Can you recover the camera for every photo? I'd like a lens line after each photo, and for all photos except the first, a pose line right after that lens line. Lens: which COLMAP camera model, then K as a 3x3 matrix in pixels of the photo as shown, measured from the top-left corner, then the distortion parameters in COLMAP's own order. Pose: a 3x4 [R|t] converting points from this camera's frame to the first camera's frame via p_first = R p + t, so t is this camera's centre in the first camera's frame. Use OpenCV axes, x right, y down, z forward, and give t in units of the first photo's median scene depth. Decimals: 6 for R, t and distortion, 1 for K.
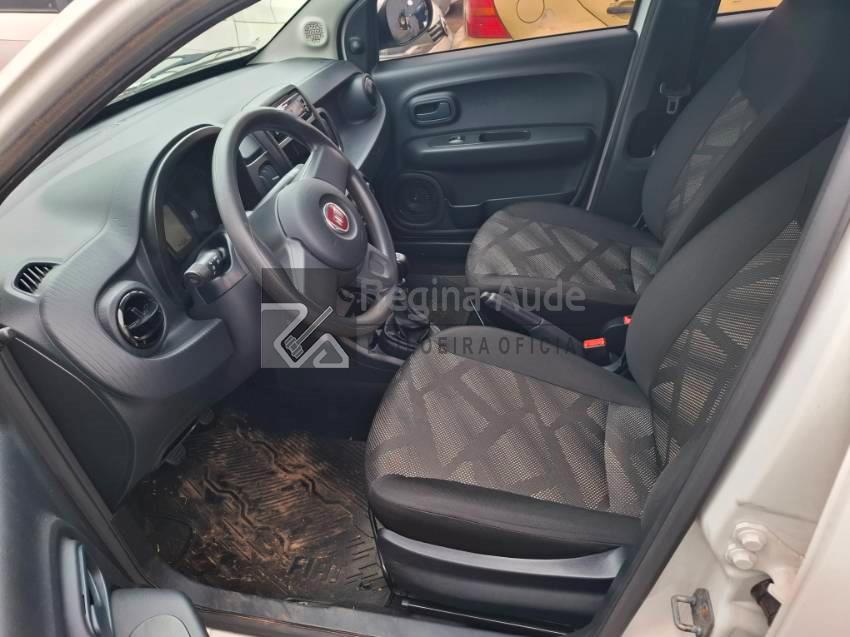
lens RADIAL K [[601.6, 0, 428.8], [0, 601.6, 294.0], [0, 0, 1]] dist [0.067386, -0.101295]
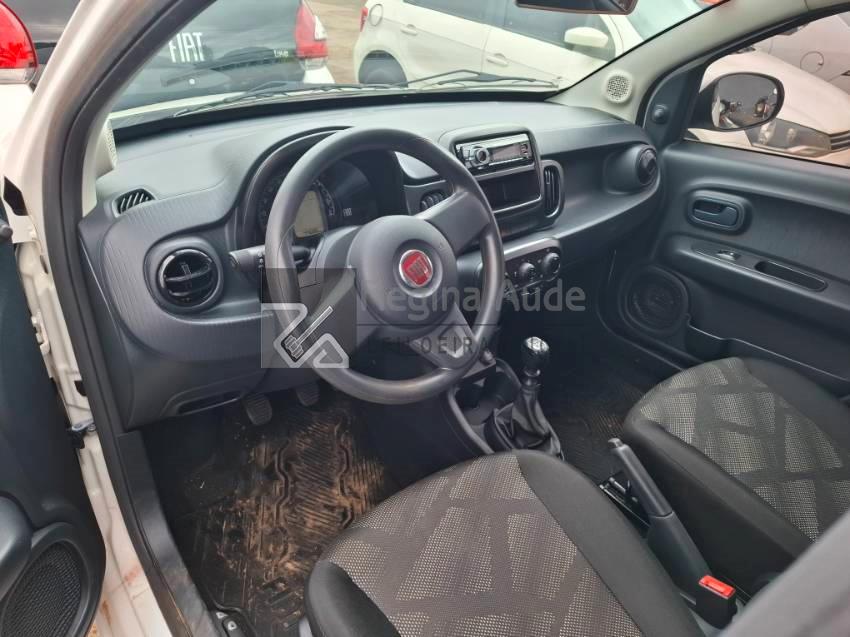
lens RADIAL K [[601.6, 0, 428.8], [0, 601.6, 294.0], [0, 0, 1]] dist [0.067386, -0.101295]
pose [[0.778712, 0.426219, -0.460375, 0.184704], [-0.454891, 0.888936, 0.053548, -0.100403], [0.432067, 0.167722, 0.886108, 0.166371]]
